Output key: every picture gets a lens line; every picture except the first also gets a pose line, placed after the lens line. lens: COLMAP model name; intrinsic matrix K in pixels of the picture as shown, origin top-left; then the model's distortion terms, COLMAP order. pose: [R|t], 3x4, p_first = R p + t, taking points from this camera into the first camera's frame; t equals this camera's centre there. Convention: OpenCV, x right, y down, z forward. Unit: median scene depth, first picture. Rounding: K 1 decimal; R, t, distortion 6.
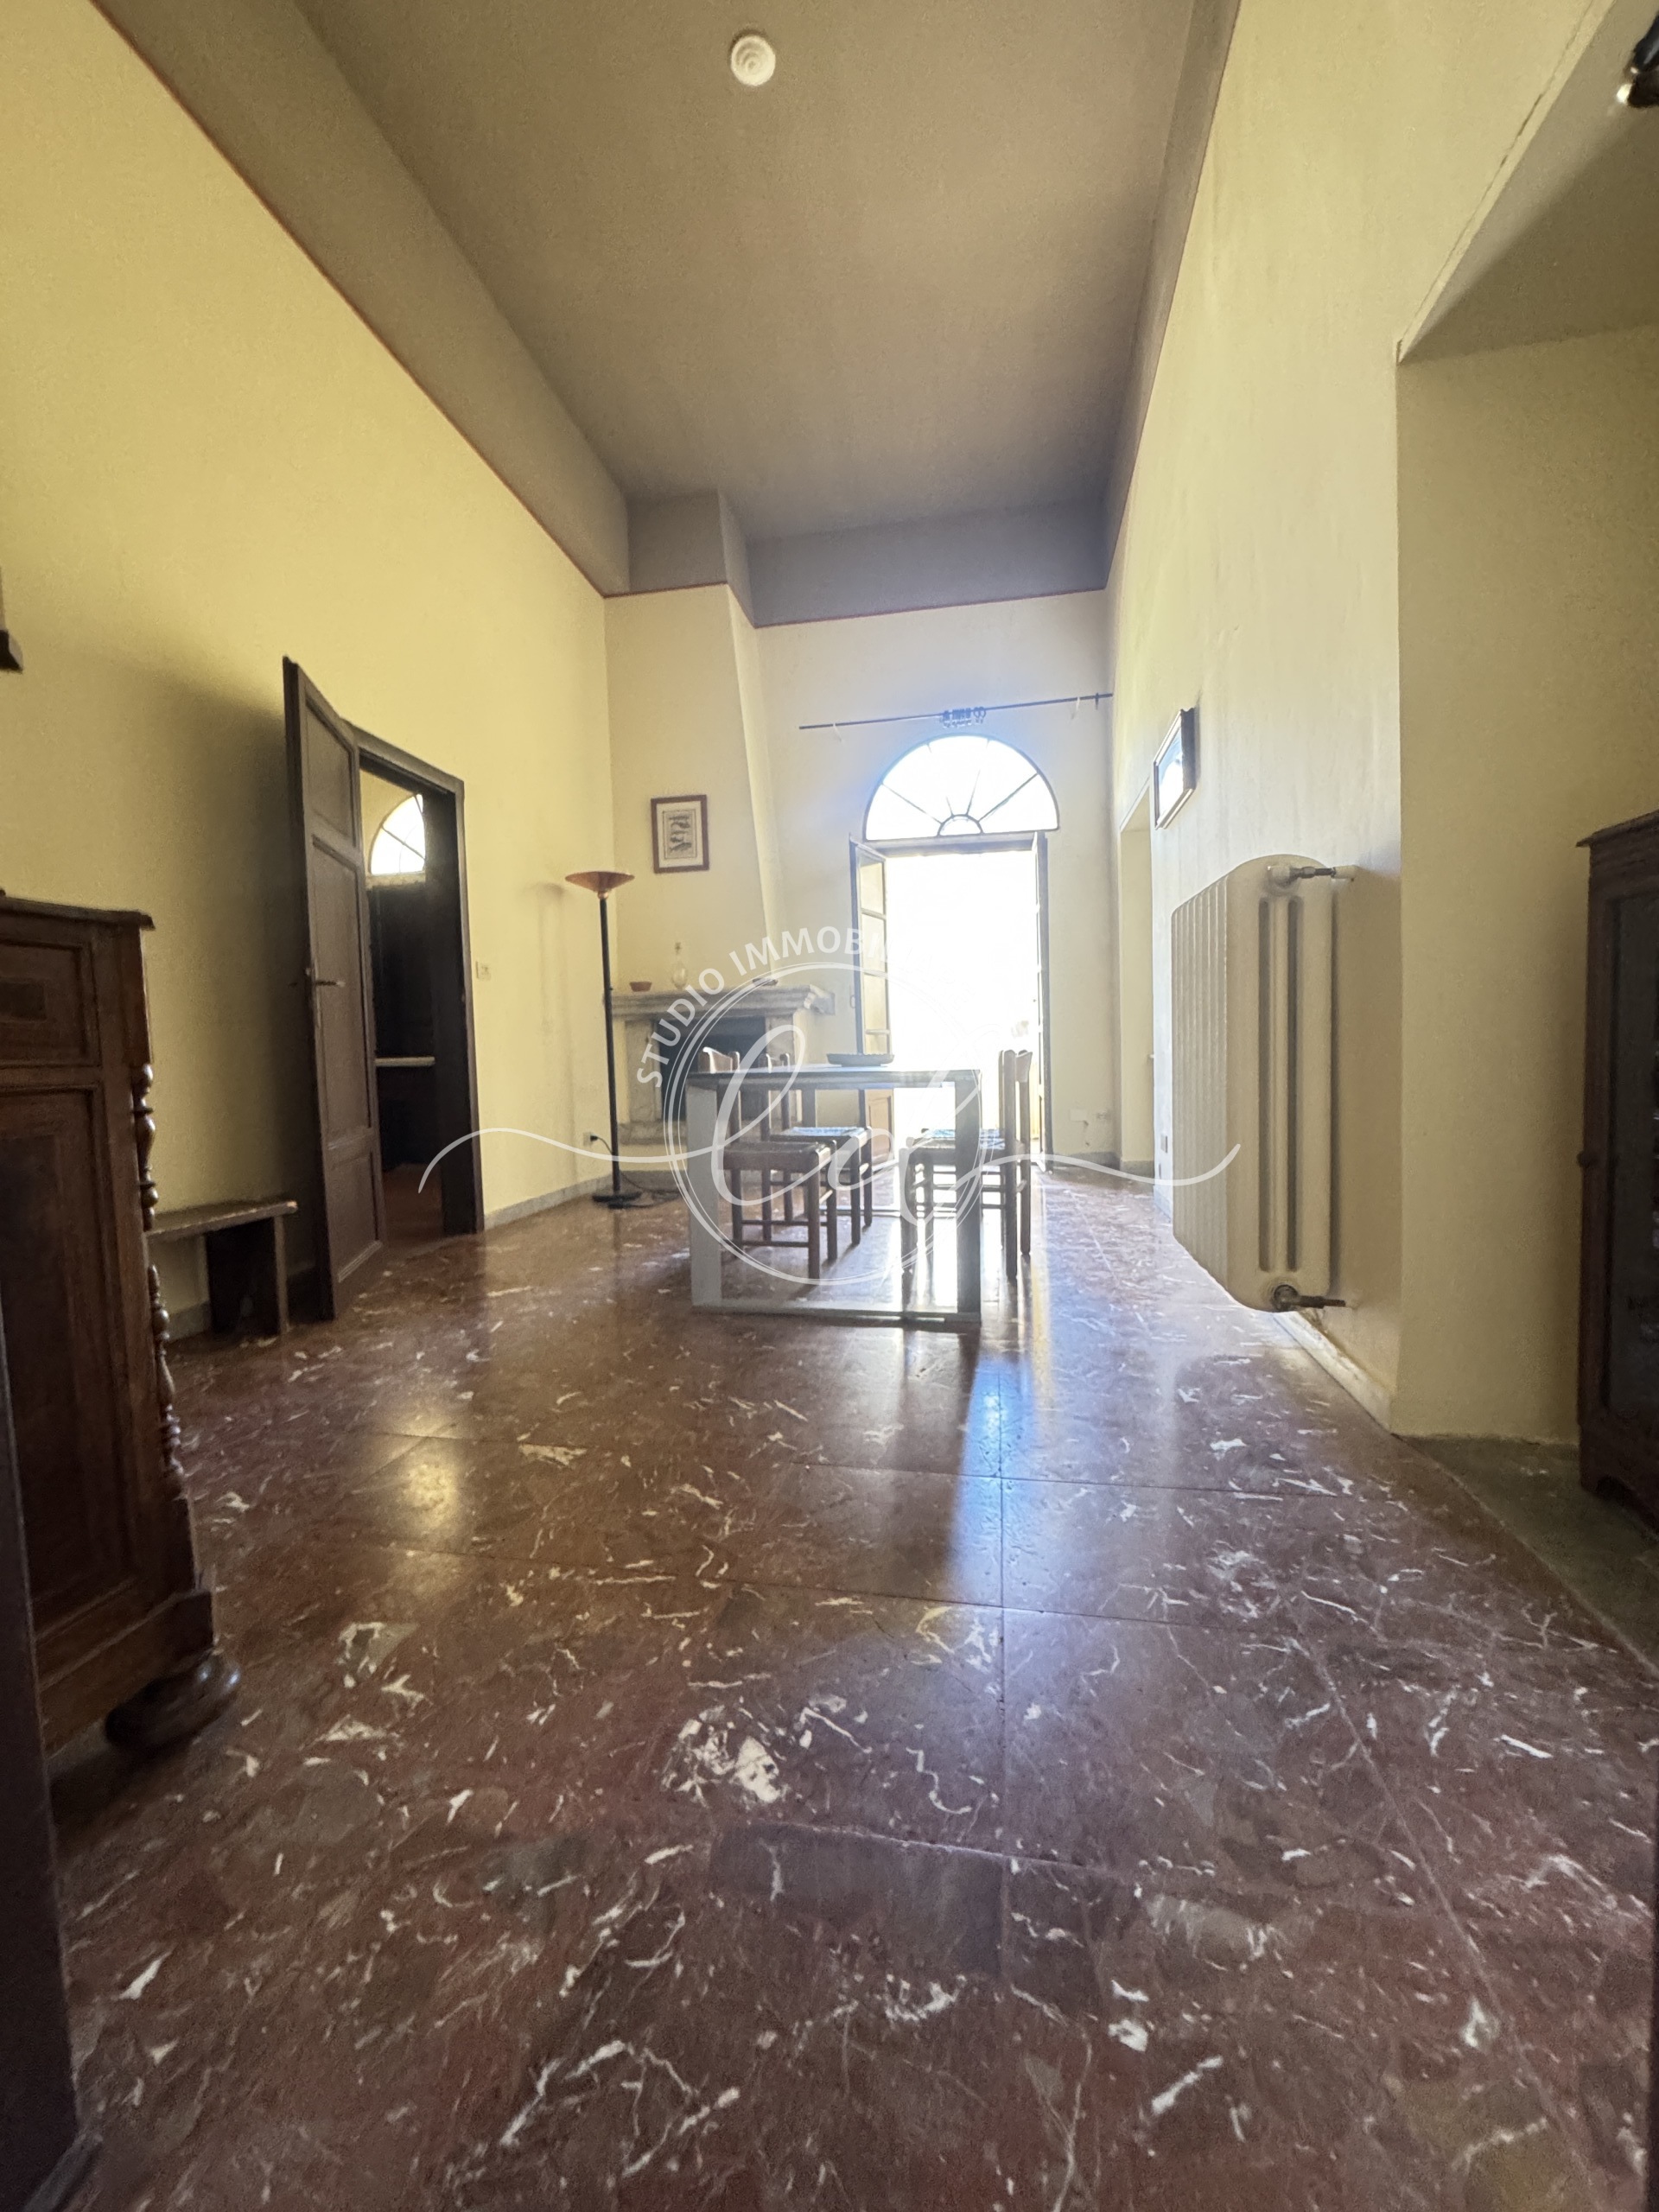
lens RADIAL K [[890.2, 0, 825.6], [0, 890.2, 1112.7], [0, 0, 1]] dist [-0.002529, 0.000538]
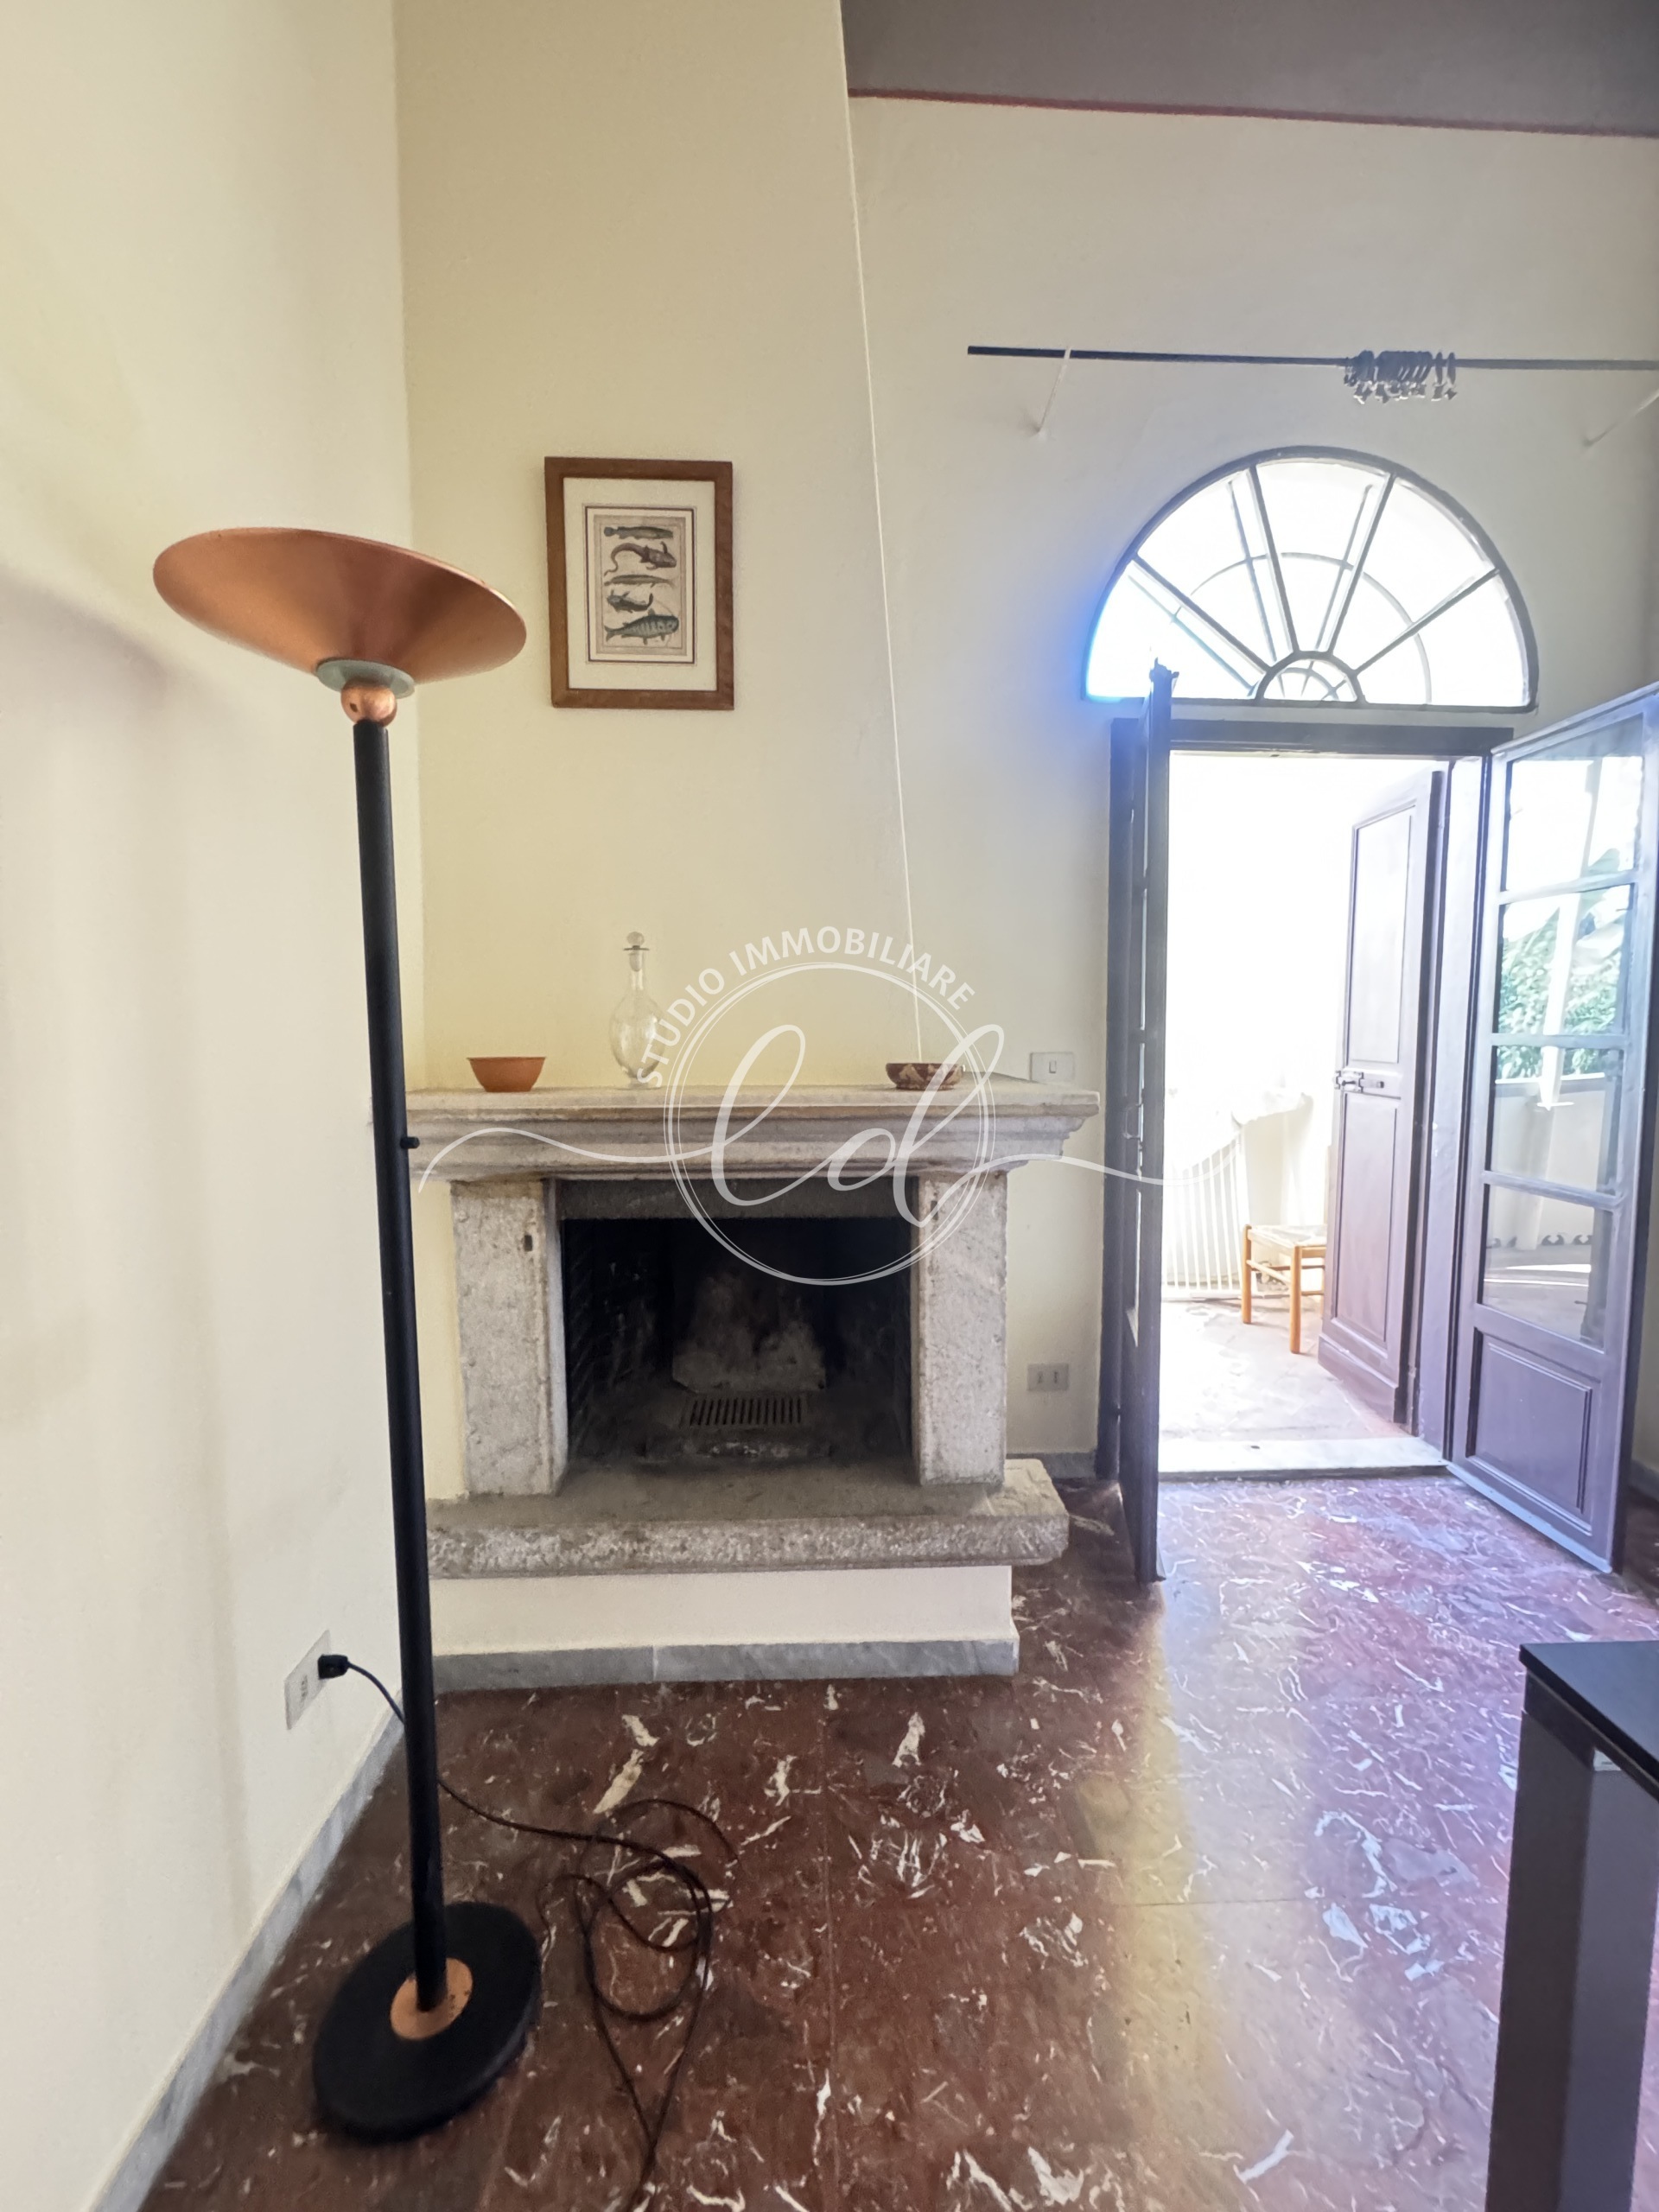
lens RADIAL K [[888.8, 0, 832.5], [0, 888.8, 1107.6], [0, 0, 1]] dist [-0.004402, 0.000315]
pose [[0.974092, 0.006517, 0.226057, -0.167886], [-0.011856, 0.999682, 0.022267, -0.136854], [-0.225840, -0.024370, 0.973860, 0.676927]]
